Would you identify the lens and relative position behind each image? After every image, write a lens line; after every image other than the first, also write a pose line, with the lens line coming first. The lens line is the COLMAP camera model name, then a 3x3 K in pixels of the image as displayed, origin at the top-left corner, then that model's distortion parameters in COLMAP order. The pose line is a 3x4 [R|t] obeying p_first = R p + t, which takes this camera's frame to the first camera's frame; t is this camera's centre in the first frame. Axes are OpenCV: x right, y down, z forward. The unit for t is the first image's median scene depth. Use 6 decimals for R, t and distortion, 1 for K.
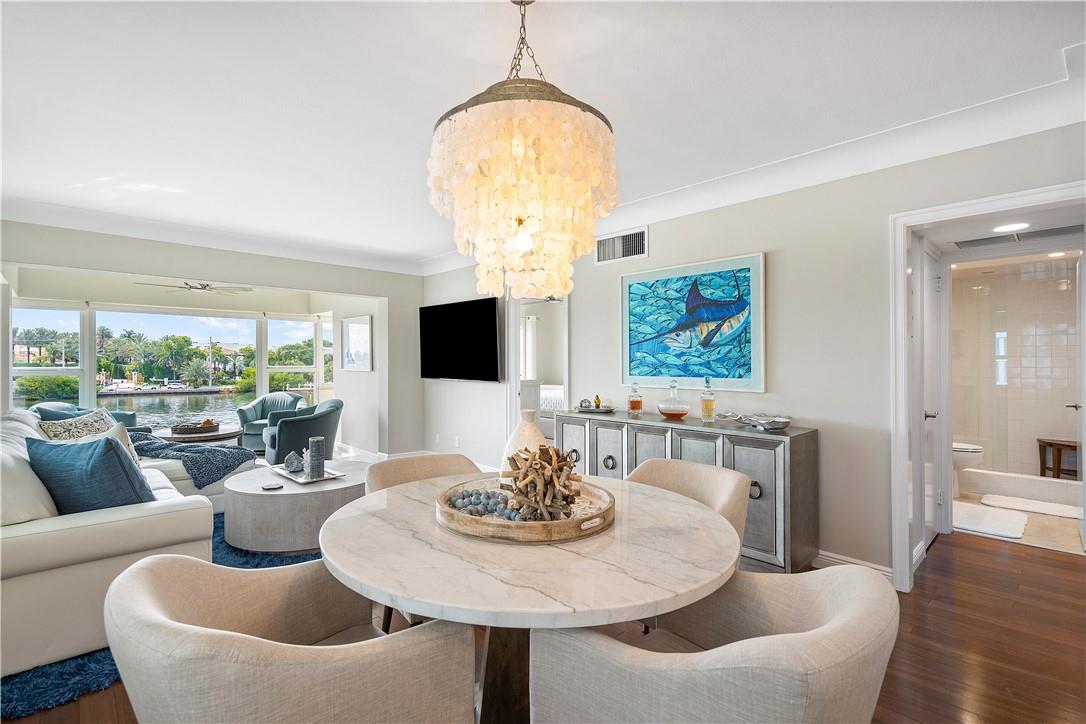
lens RADIAL K [[508.1, 0, 544.5], [0, 508.1, 365.7], [0, 0, 1]] dist [-0.005221, -0.002499]
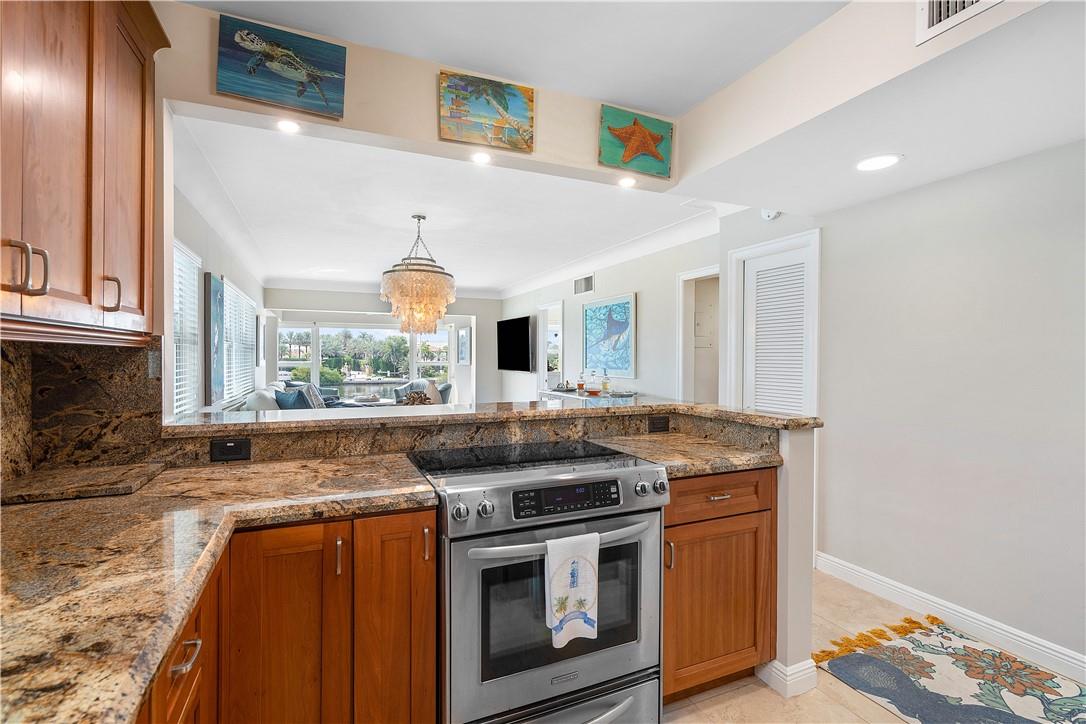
lens RADIAL K [[508.1, 0, 543.7], [0, 508.1, 358.0], [0, 0, 1]] dist [-0.005221, -0.002499]
pose [[0.939588, 0.001399, -0.342303, 0.449464], [-0.003786, 0.999973, -0.006306, -0.001428], [0.342285, 0.007221, 0.939568, -0.390339]]
